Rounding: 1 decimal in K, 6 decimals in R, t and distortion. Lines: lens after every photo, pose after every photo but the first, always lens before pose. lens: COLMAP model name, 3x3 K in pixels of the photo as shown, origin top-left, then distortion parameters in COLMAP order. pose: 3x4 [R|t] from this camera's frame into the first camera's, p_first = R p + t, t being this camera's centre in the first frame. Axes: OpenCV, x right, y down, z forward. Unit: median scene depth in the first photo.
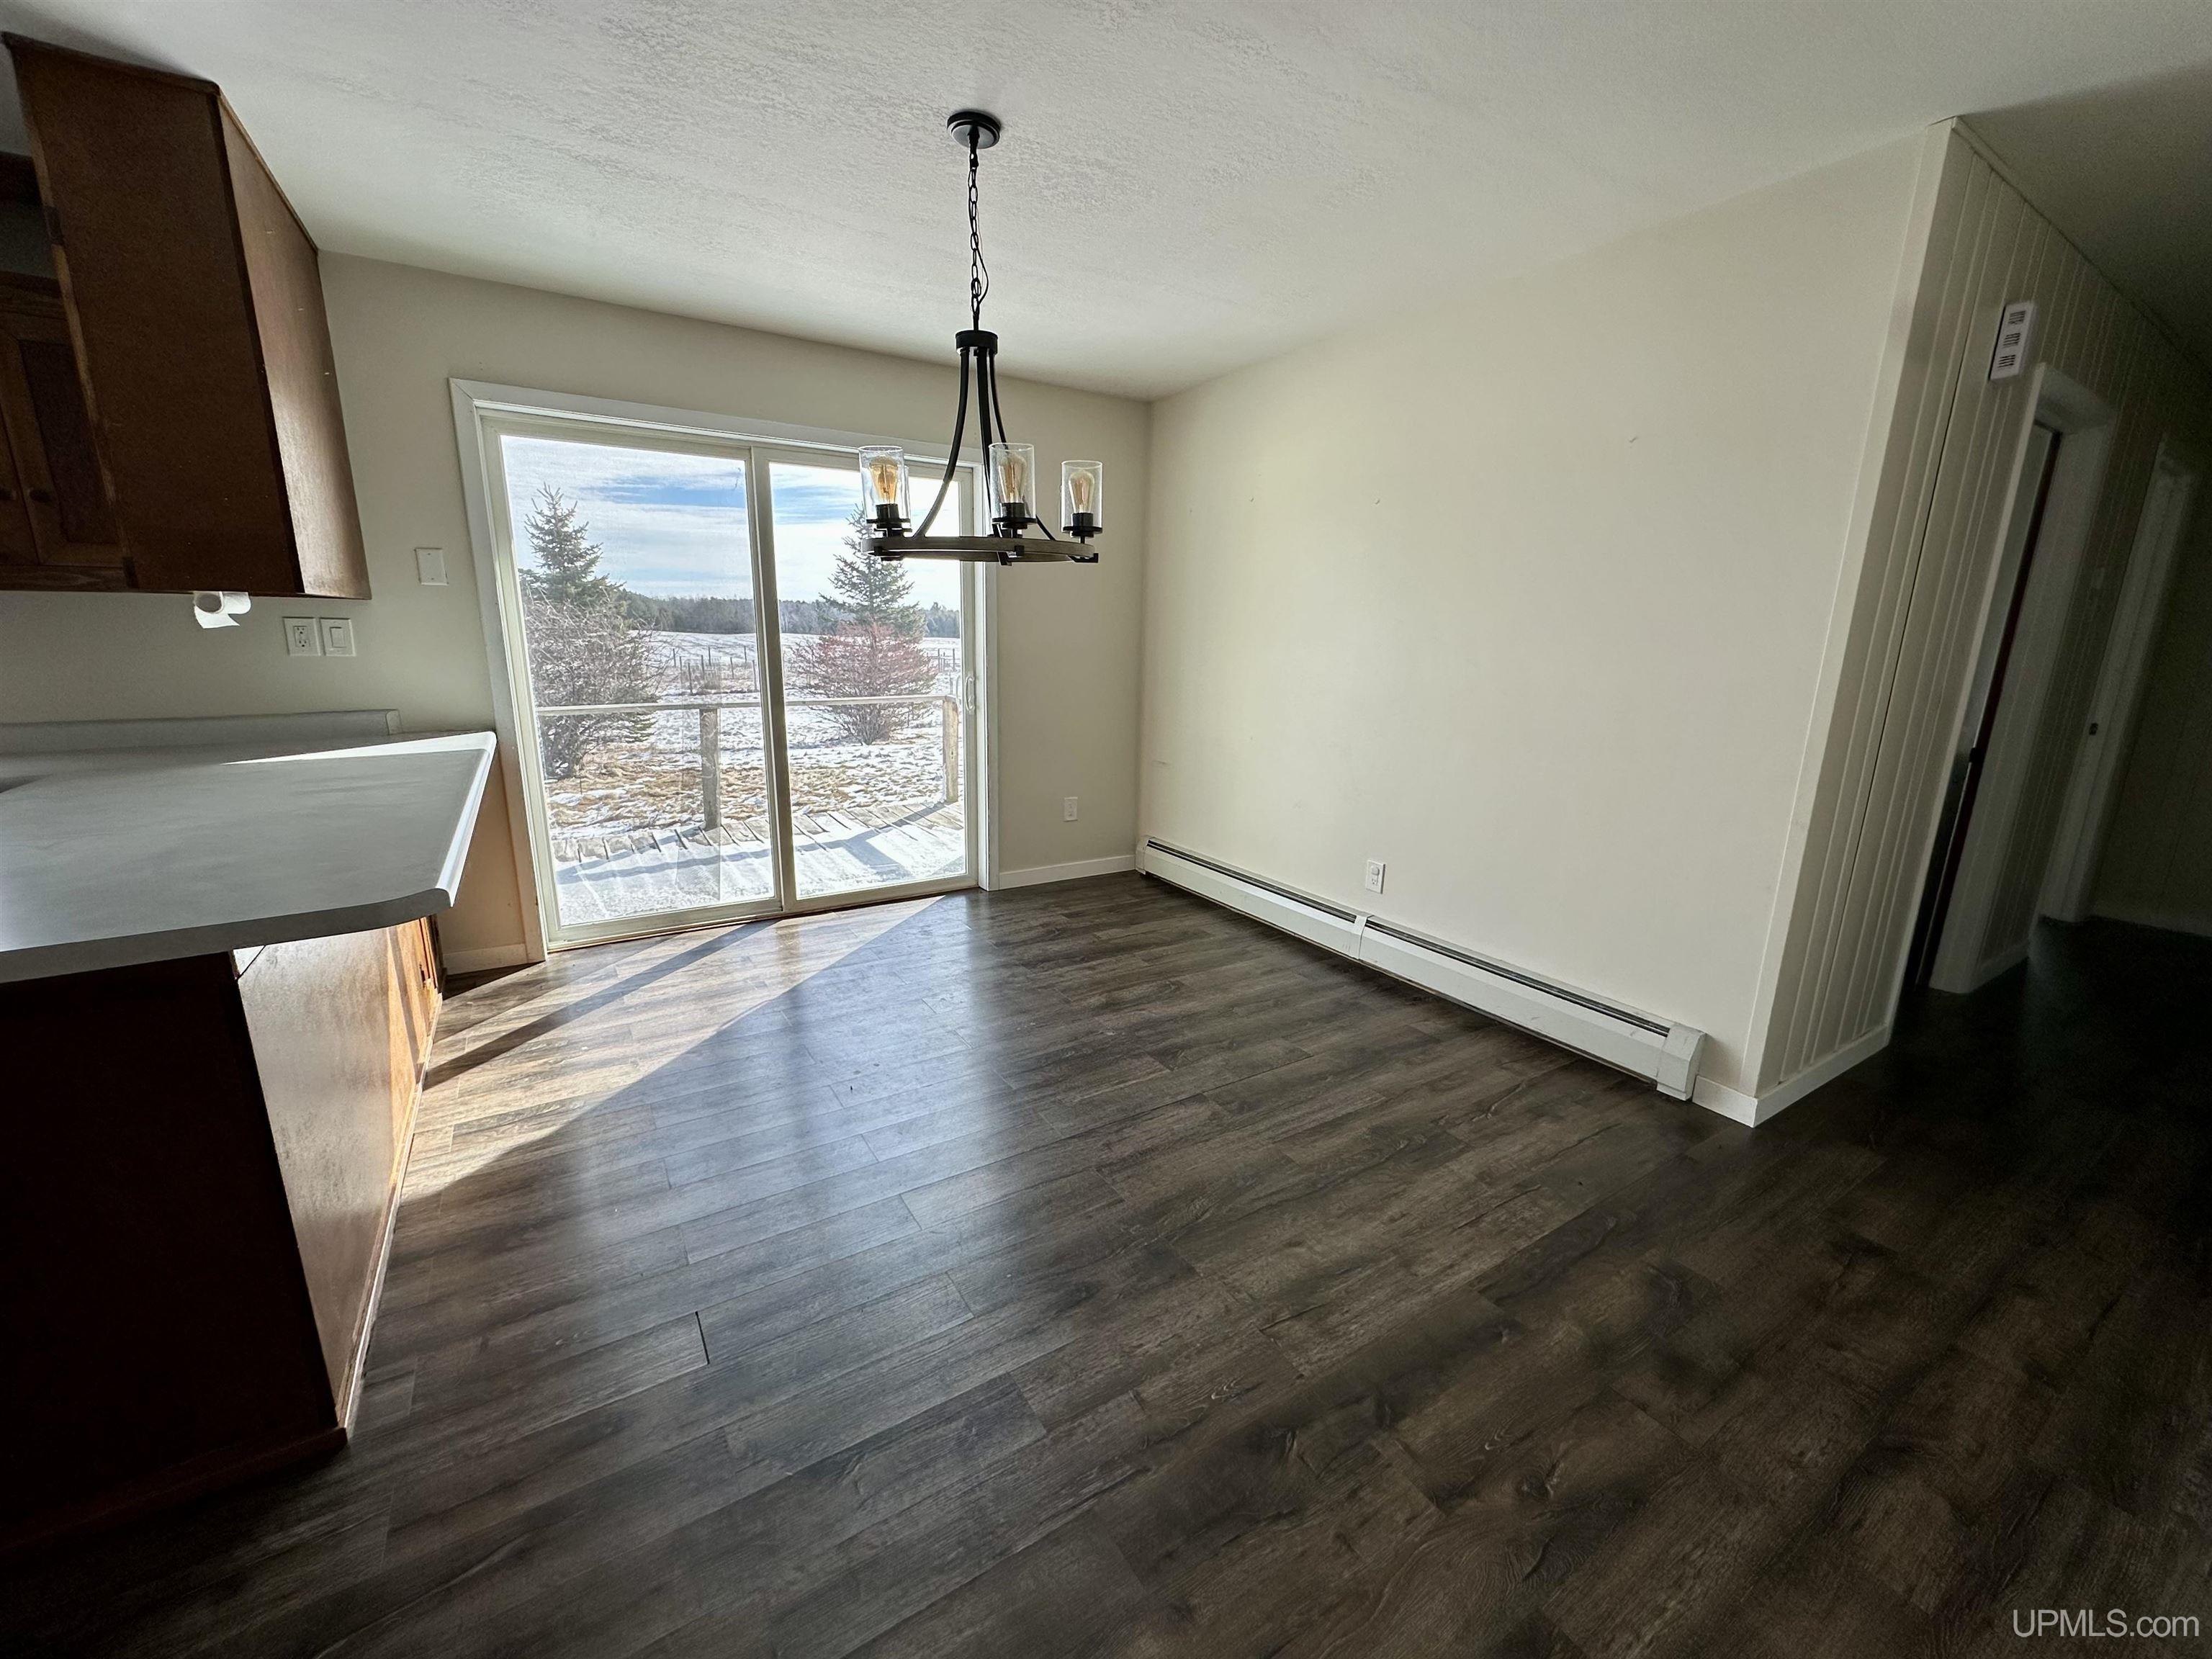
lens RADIAL K [[891.3, 0, 1108.9], [0, 891.3, 832.9], [0, 0, 1]] dist [-0.003053, -0.000293]
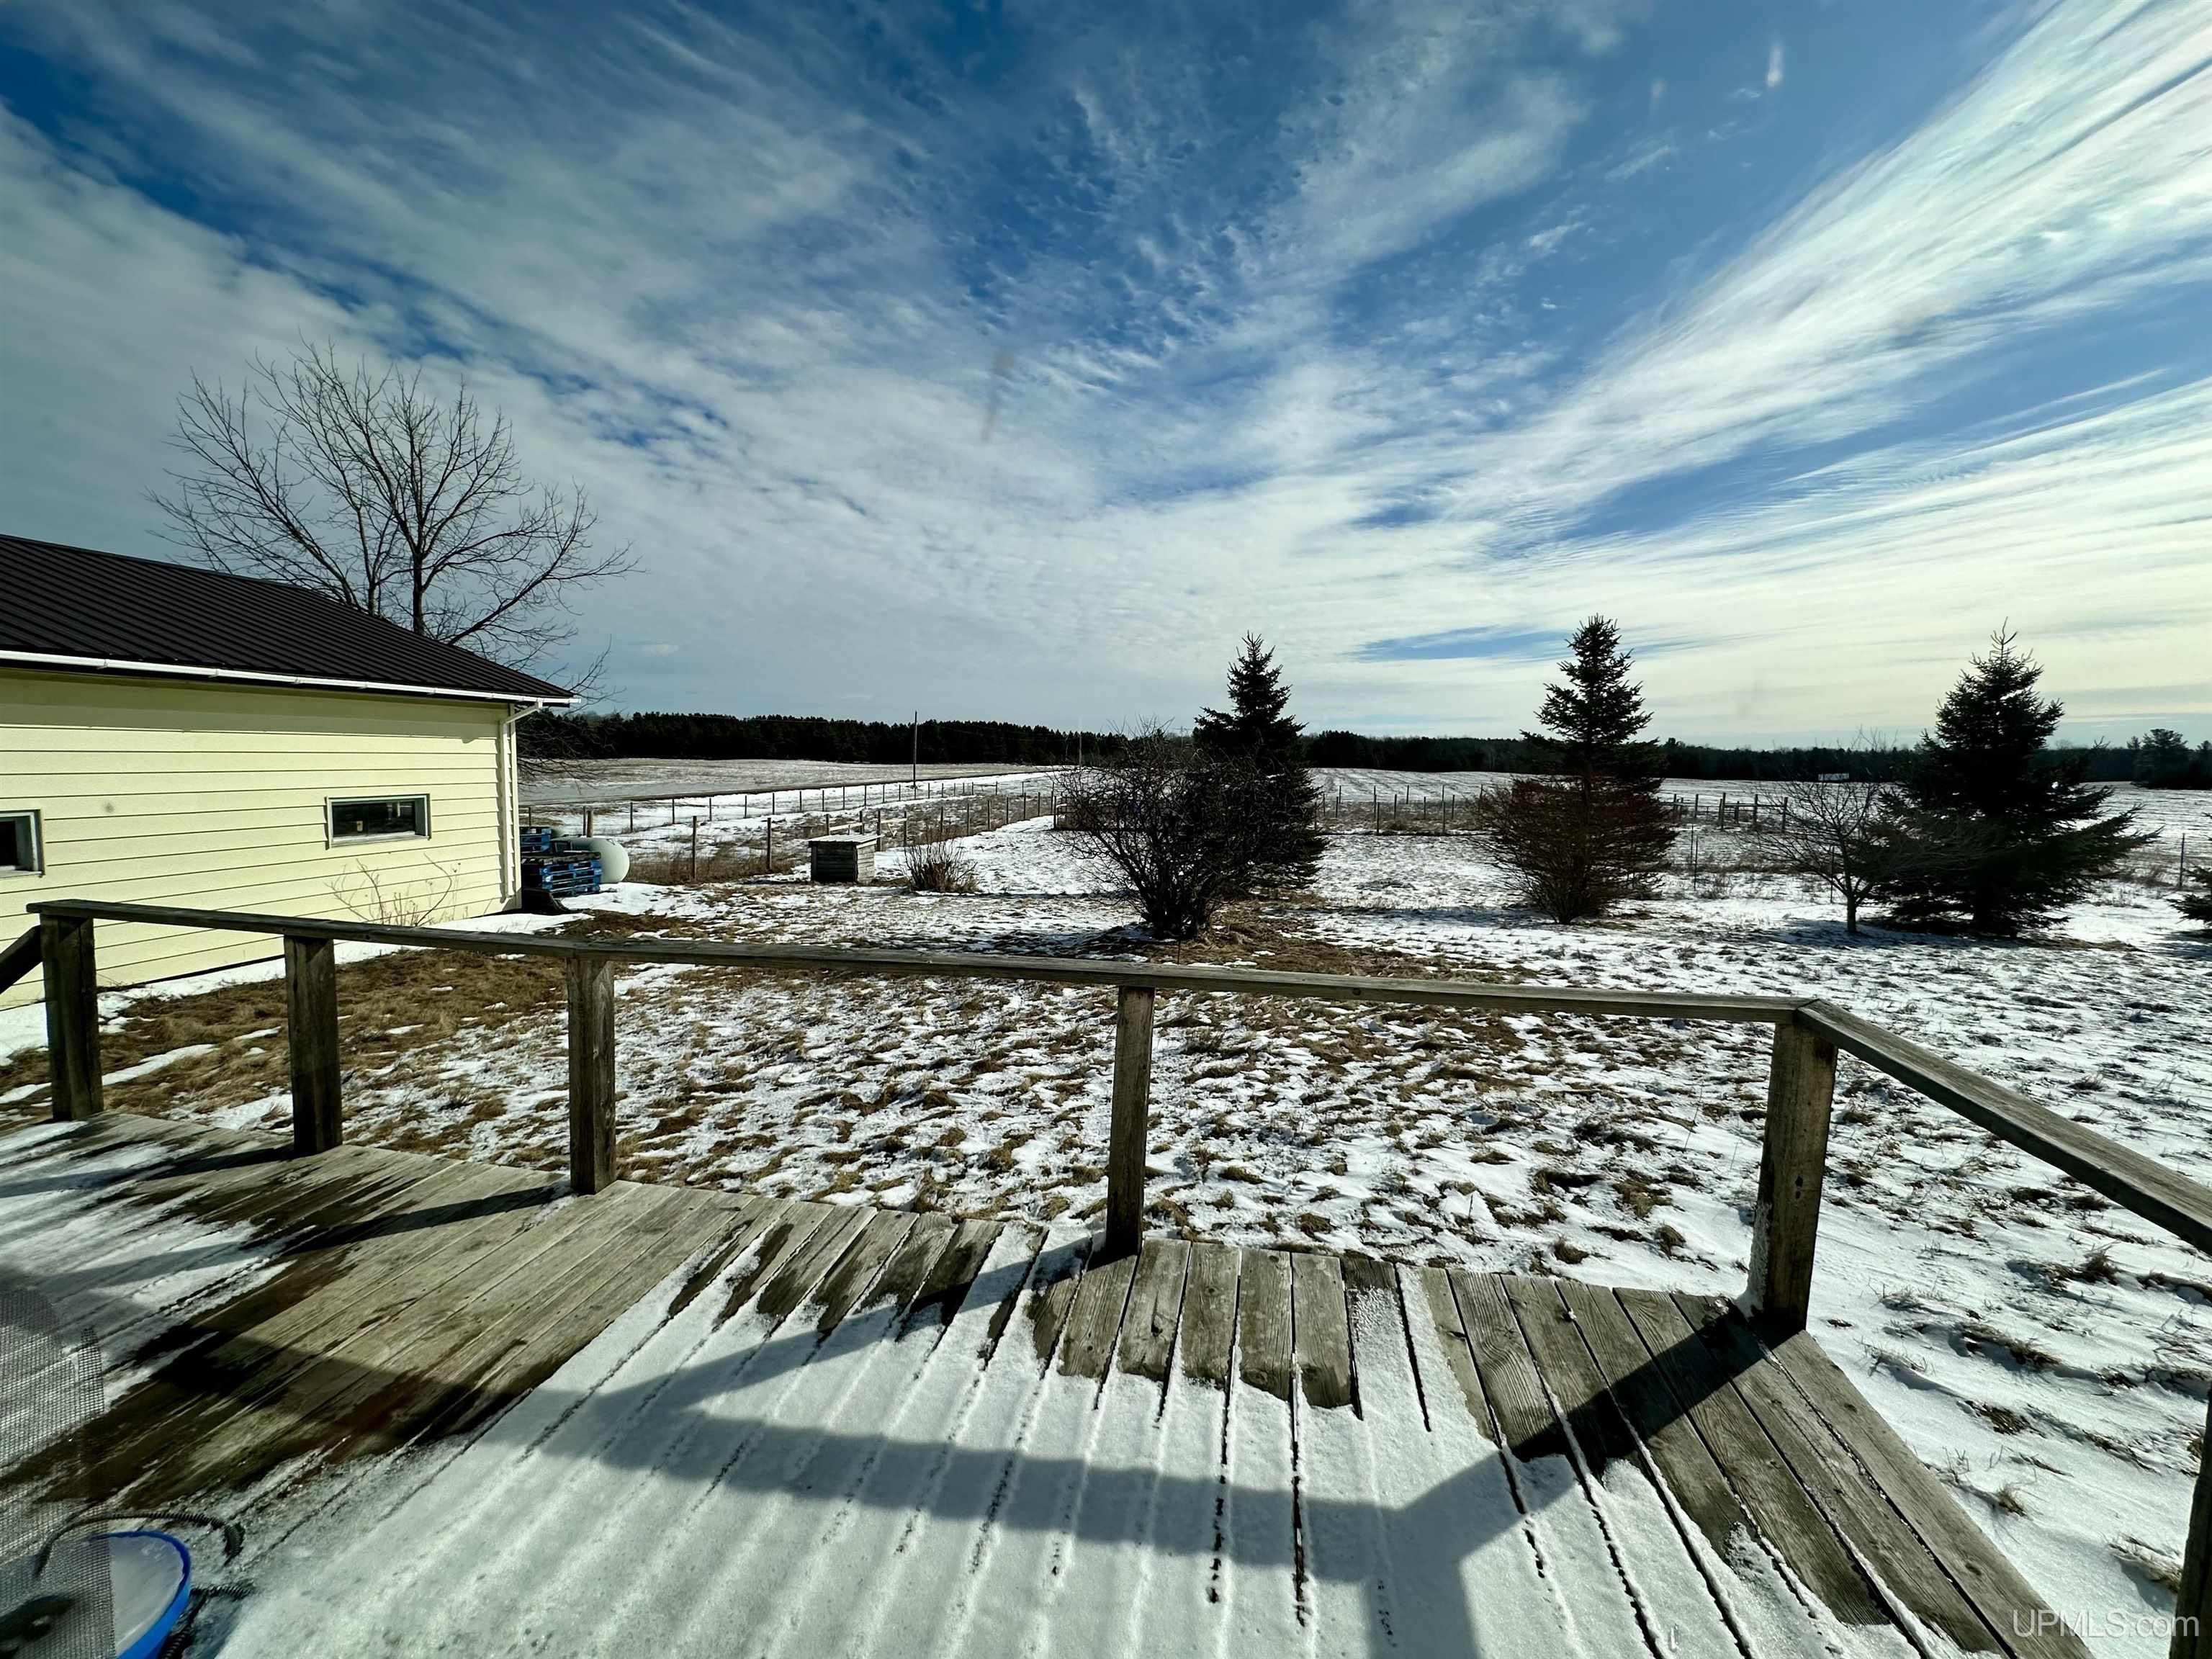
lens RADIAL K [[891.3, 0, 1105.4], [0, 891.3, 824.0], [0, 0, 1]] dist [-0.003053, -0.000293]
pose [[0.731512, 0.047531, -0.680170, -0.047931], [-0.155265, 0.982971, -0.098293, -0.048653], [0.663915, 0.177509, 0.726435, 0.186511]]
